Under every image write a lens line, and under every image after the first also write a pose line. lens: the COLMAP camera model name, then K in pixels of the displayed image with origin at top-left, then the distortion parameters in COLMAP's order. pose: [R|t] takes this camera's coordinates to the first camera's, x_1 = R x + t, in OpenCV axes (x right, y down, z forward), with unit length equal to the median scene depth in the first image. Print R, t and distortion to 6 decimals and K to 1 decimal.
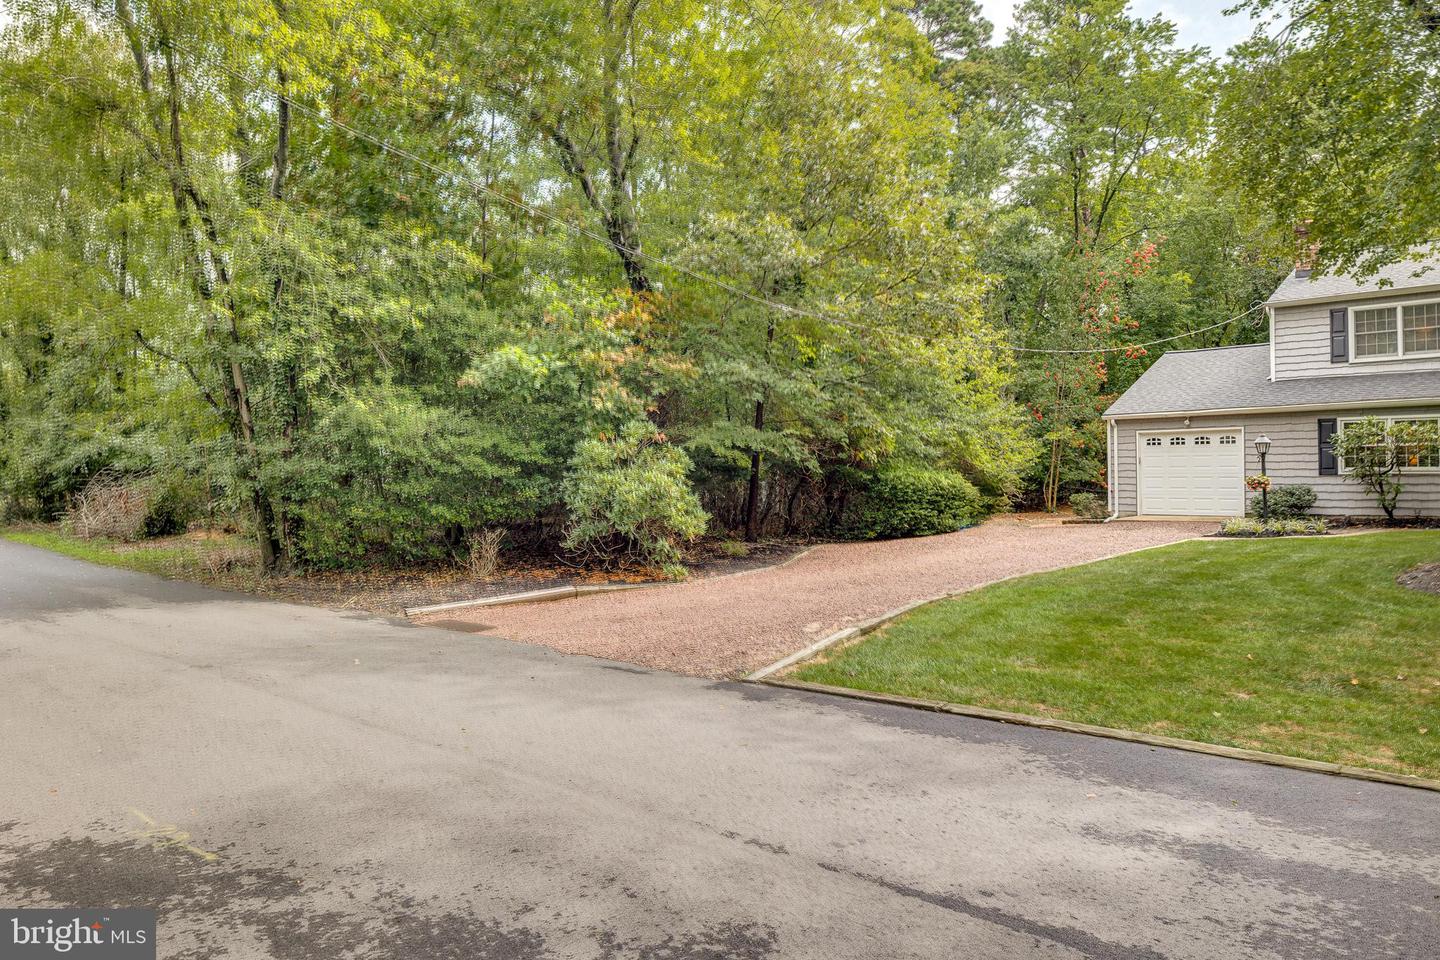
lens RADIAL K [[1039.2, 0, 719.5], [0, 1039.2, 493.2], [0, 0, 1]] dist [0.011226, -0.003786]
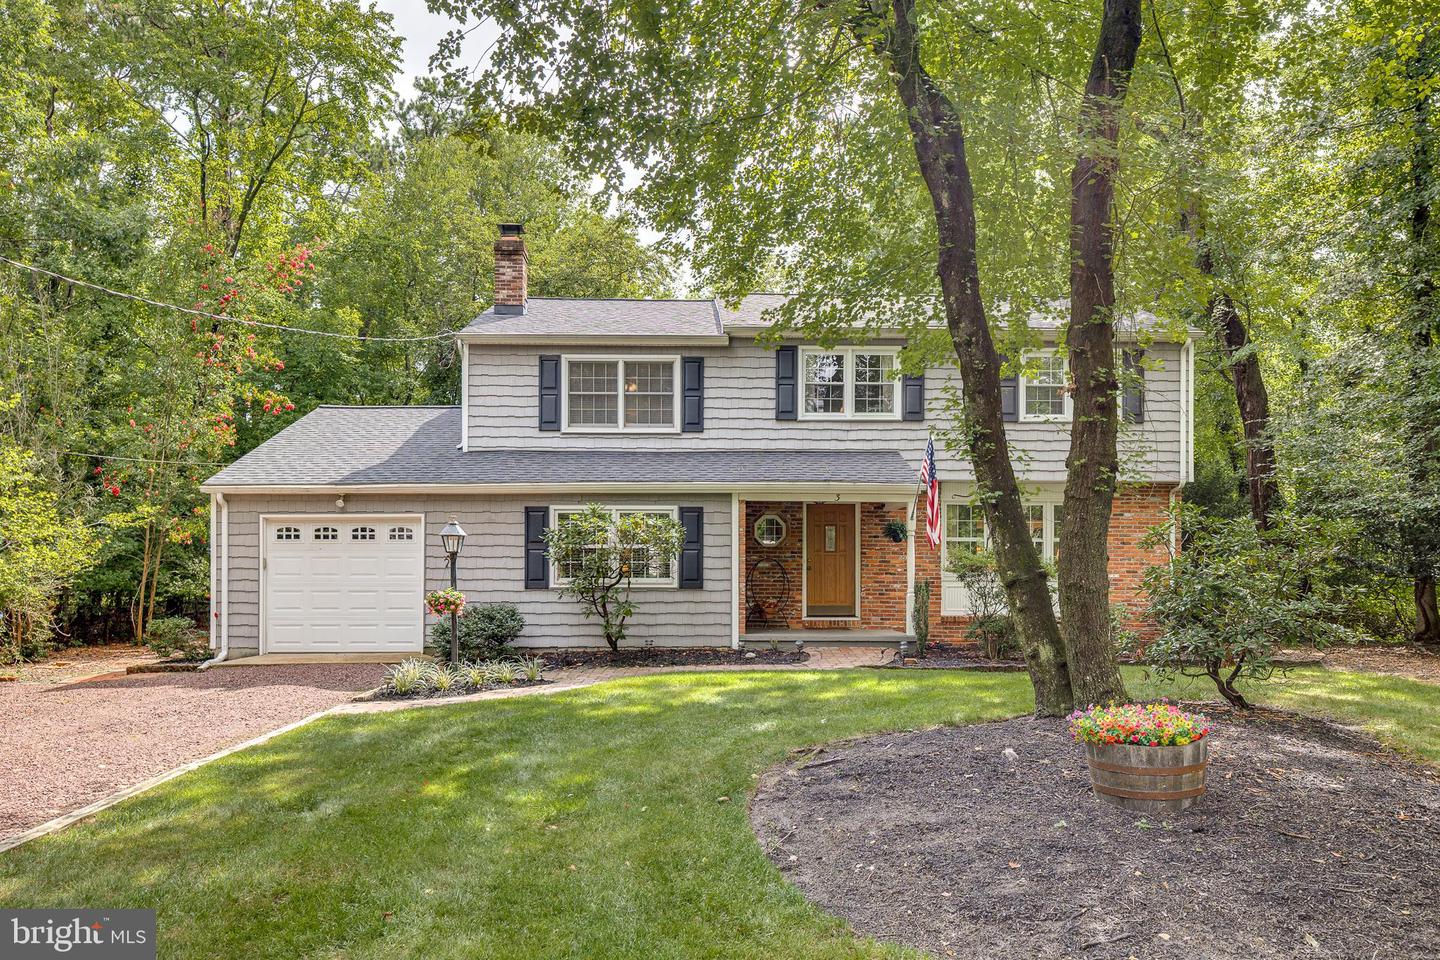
lens RADIAL K [[1039.2, 0, 716.7], [0, 1039.2, 492.0], [0, 0, 1]] dist [0.011226, -0.003786]
pose [[0.737402, 0.063544, 0.672458, 0.205357], [0.007829, 0.994694, -0.102578, -0.009631], [-0.675409, 0.080906, 0.732992, 0.409892]]
